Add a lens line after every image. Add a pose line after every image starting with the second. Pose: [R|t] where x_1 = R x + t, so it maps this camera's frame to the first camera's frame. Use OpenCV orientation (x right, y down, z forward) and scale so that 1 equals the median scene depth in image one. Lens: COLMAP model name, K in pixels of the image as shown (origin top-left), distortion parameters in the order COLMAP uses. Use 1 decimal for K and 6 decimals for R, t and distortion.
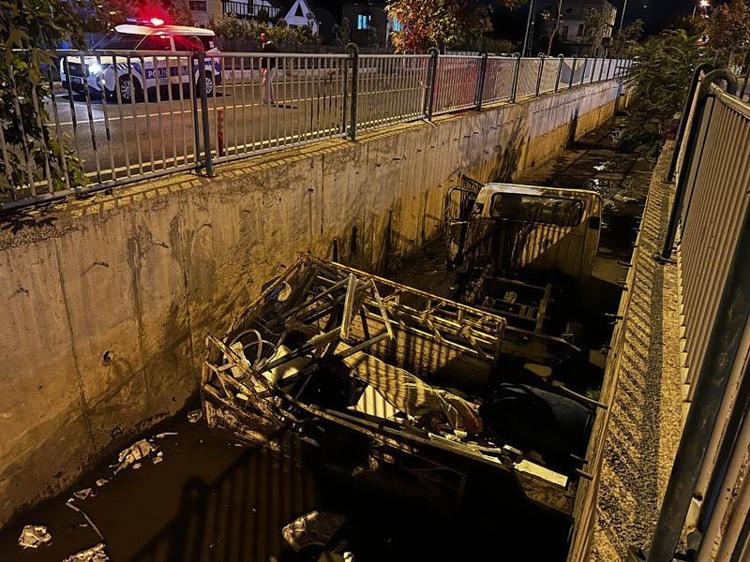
lens RADIAL K [[561.0, 0, 375.0], [0, 561.0, 281.0], [0, 0, 1]] dist [0.097870, -0.138787]
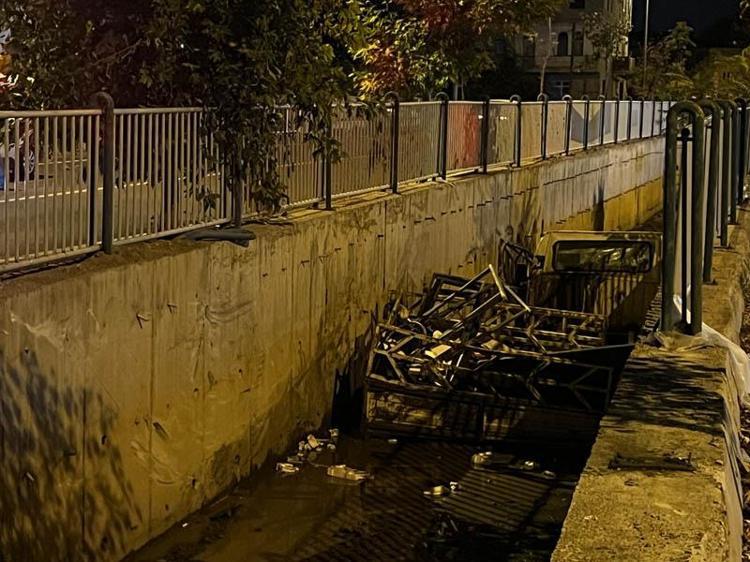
lens RADIAL K [[1688.8, 0, 411.4], [0, 1688.8, 279.0], [0, 0, 1]] dist [0.224543, -0.346671]
pose [[0.970872, -0.056423, 0.232861, -0.438228], [0.117843, 0.958651, -0.259038, 0.389886], [-0.208617, 0.278934, 0.937377, -0.991413]]
